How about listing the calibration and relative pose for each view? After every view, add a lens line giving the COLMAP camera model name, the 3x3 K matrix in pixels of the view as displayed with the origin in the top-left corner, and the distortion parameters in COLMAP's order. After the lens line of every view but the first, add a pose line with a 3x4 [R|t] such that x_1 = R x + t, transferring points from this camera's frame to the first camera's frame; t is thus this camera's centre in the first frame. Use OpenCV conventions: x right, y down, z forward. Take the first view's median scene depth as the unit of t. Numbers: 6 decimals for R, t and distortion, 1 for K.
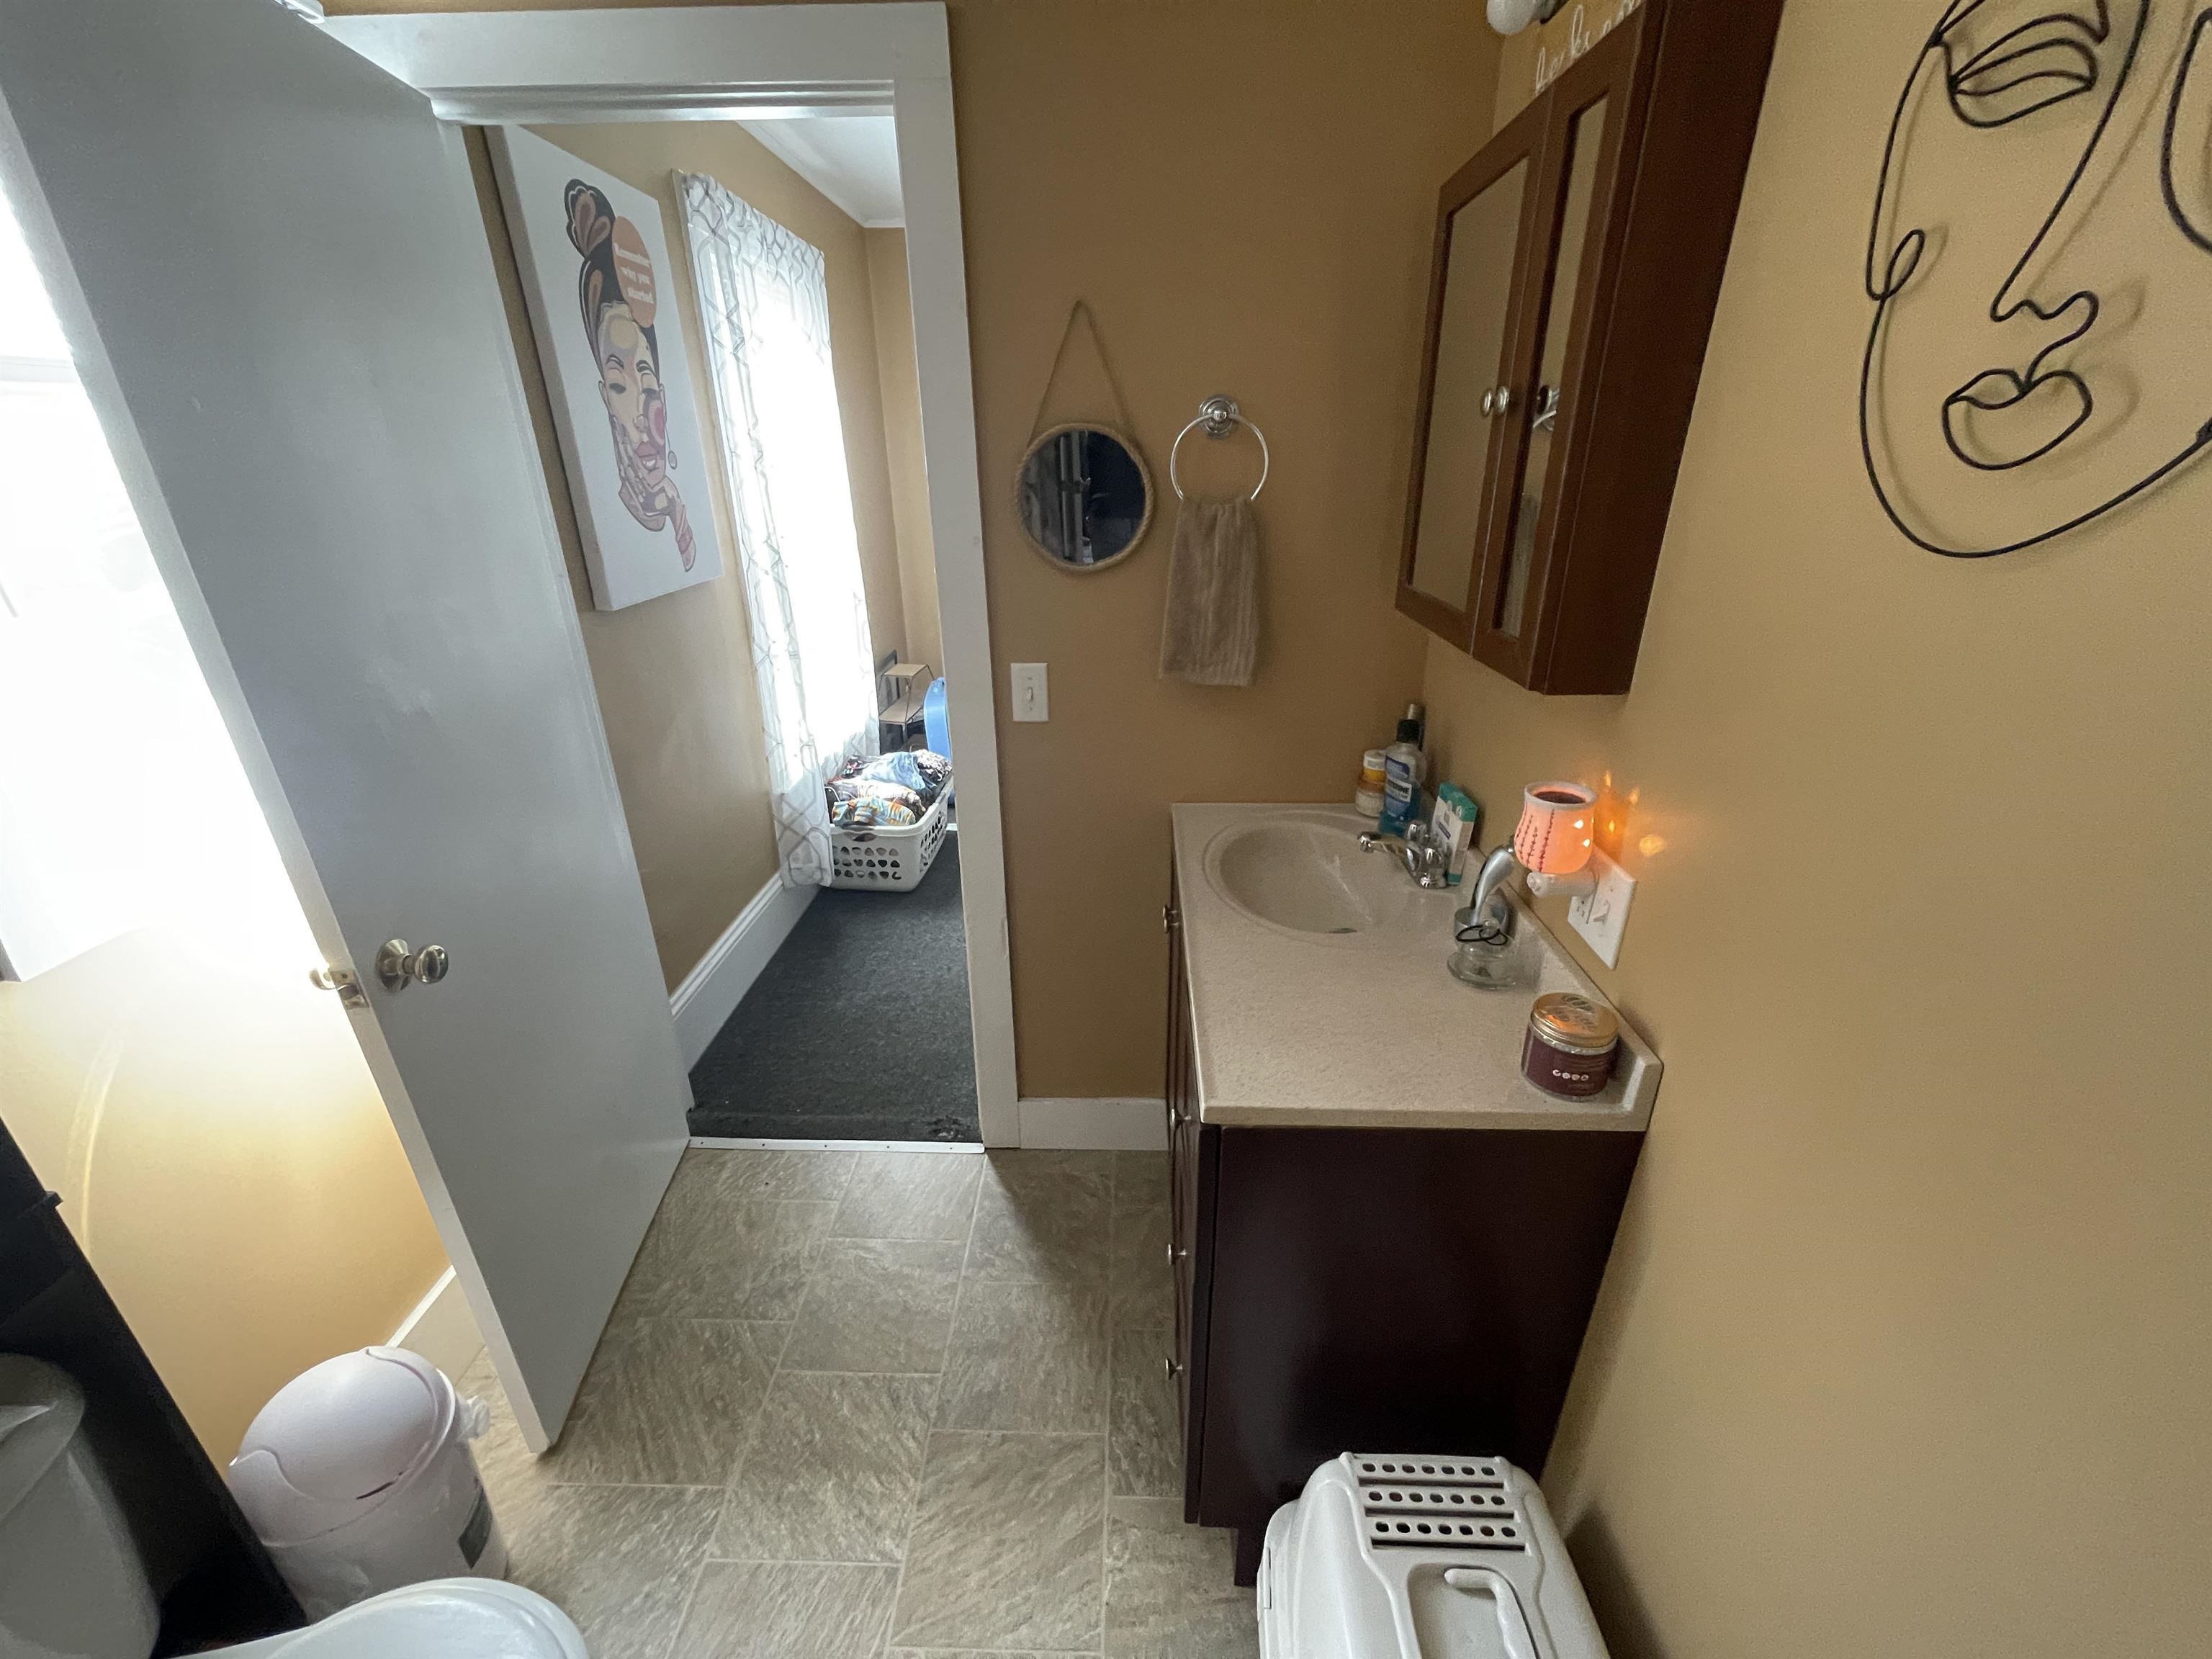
lens RADIAL K [[890.3, 0, 1101.4], [0, 890.3, 832.5], [0, 0, 1]] dist [0.001892, 0.000642]
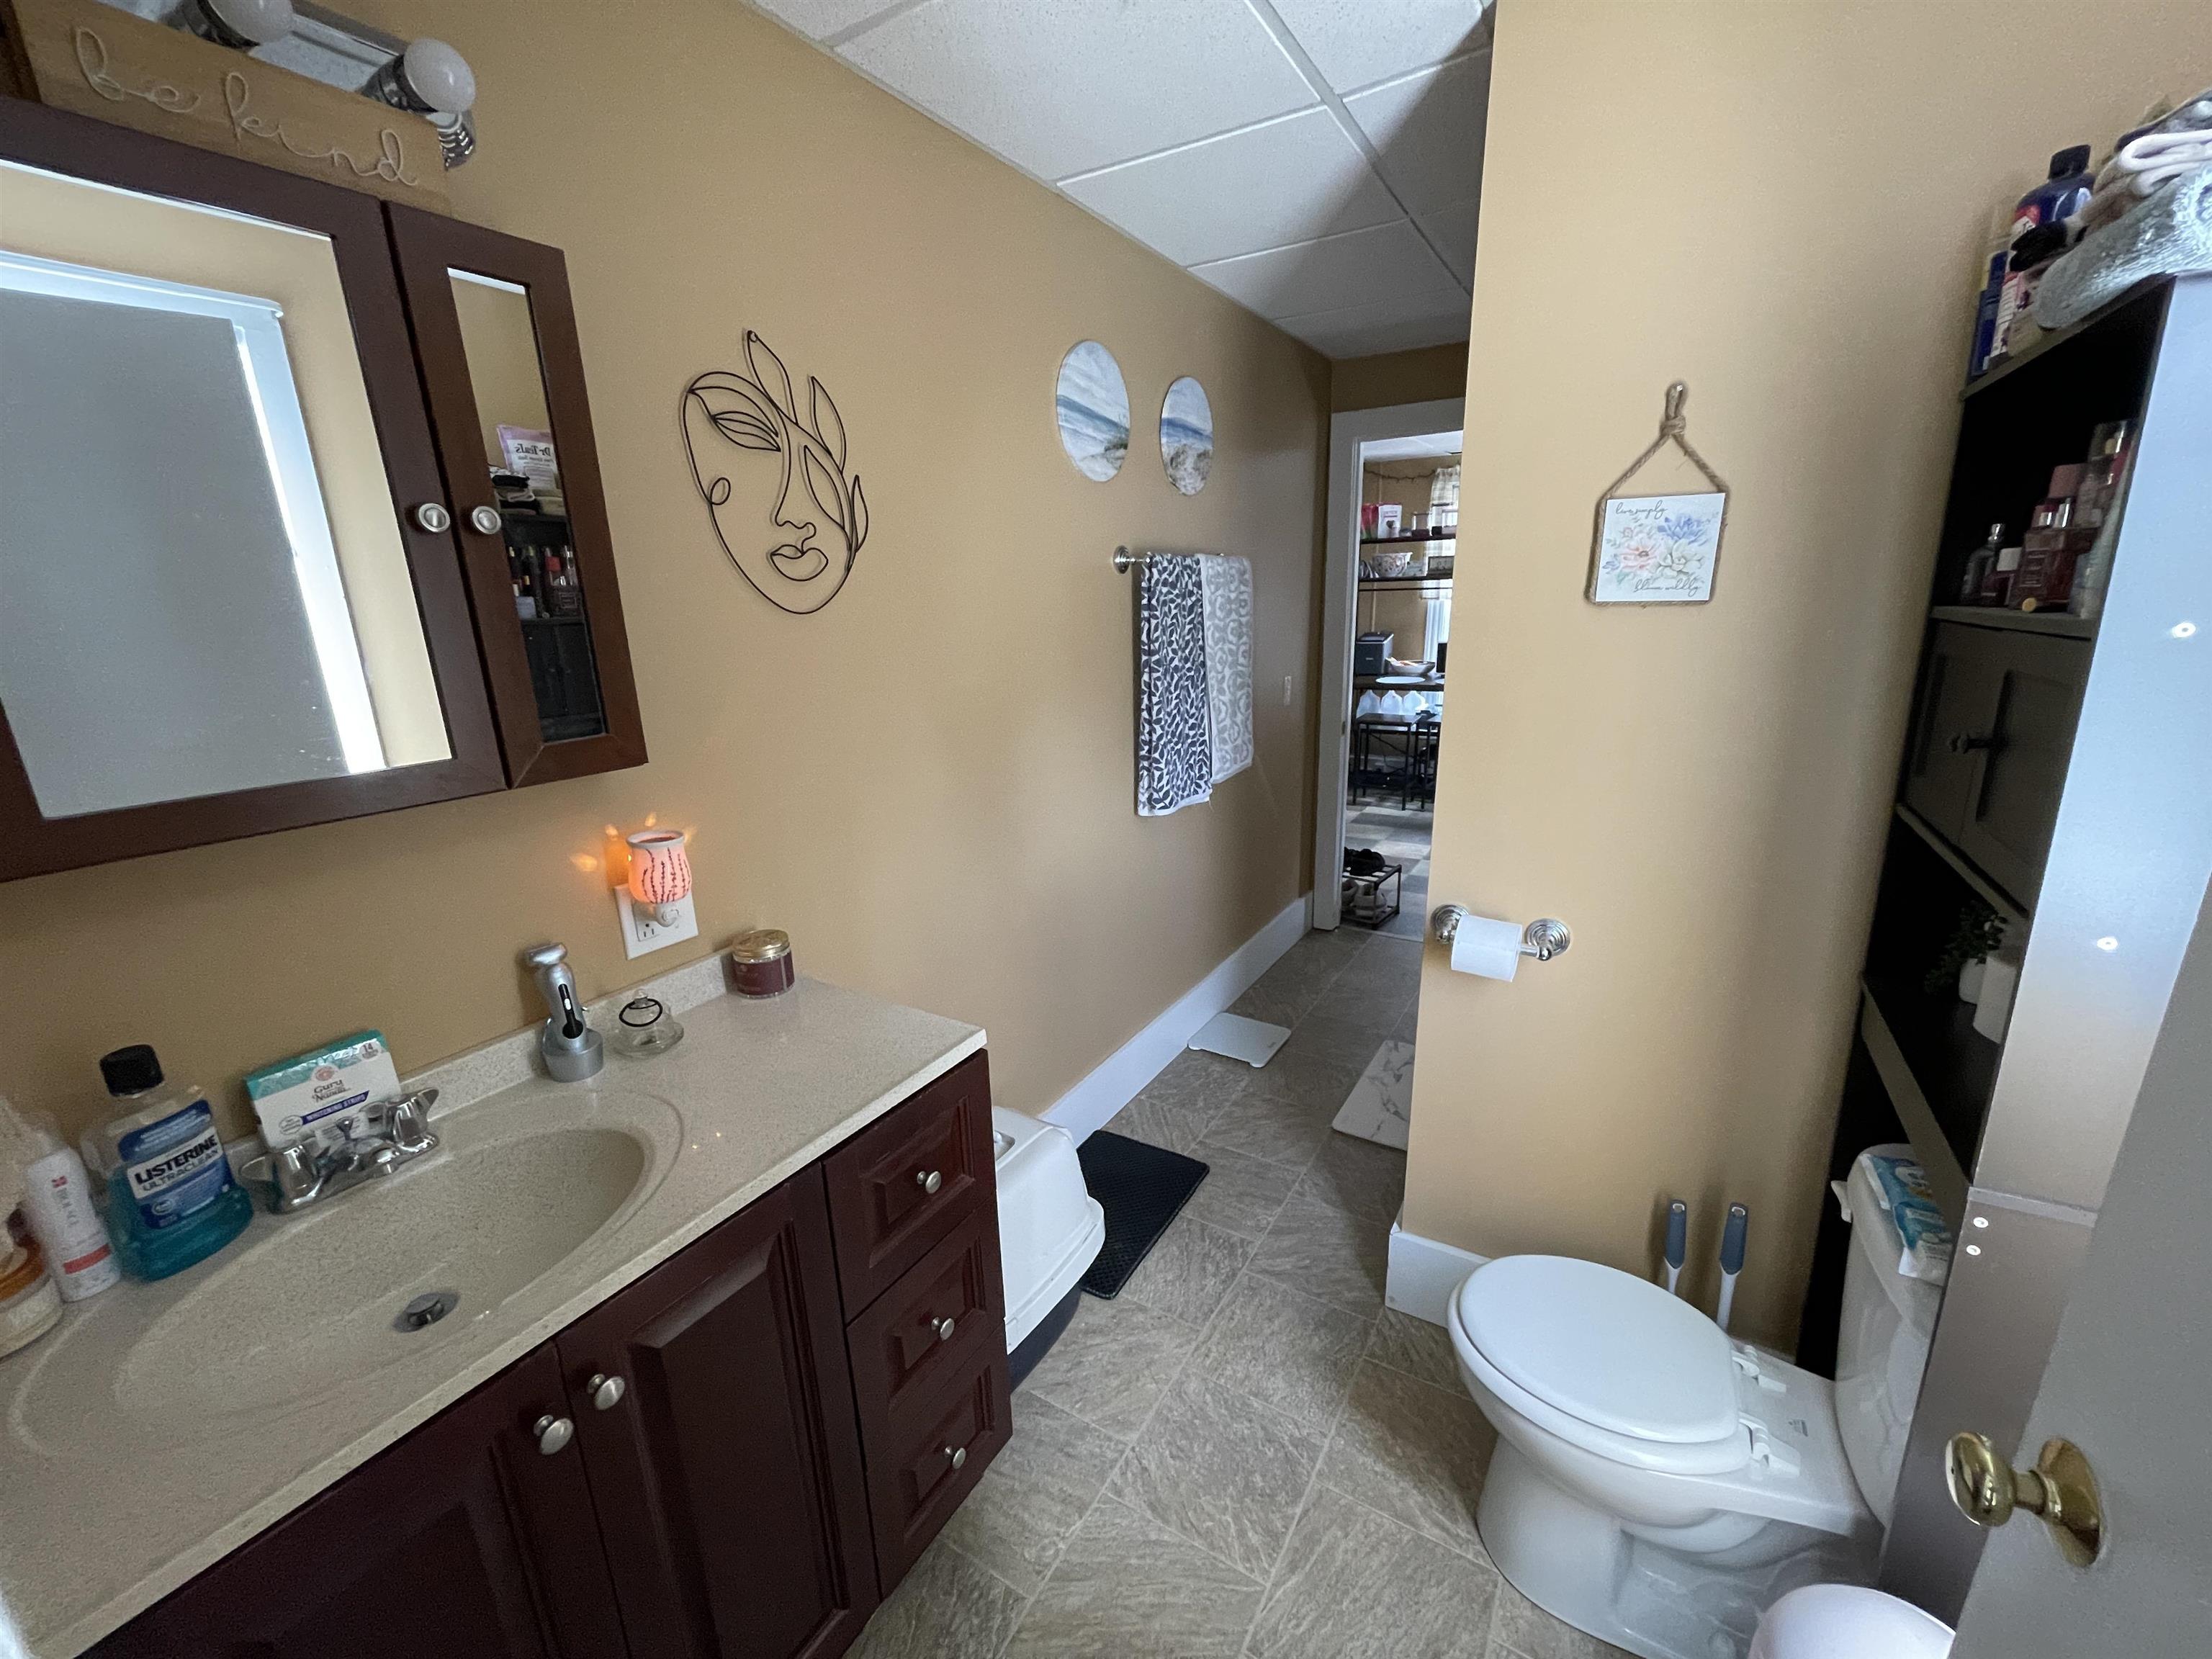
lens RADIAL K [[890.3, 0, 1106.3], [0, 890.3, 829.1], [0, 0, 1]] dist [0.001892, 0.000642]
pose [[-0.866765, -0.097671, 0.489058, -0.490266], [0.222923, 0.801336, 0.555127, -0.471140], [-0.446120, 0.590187, -0.672797, 1.218593]]
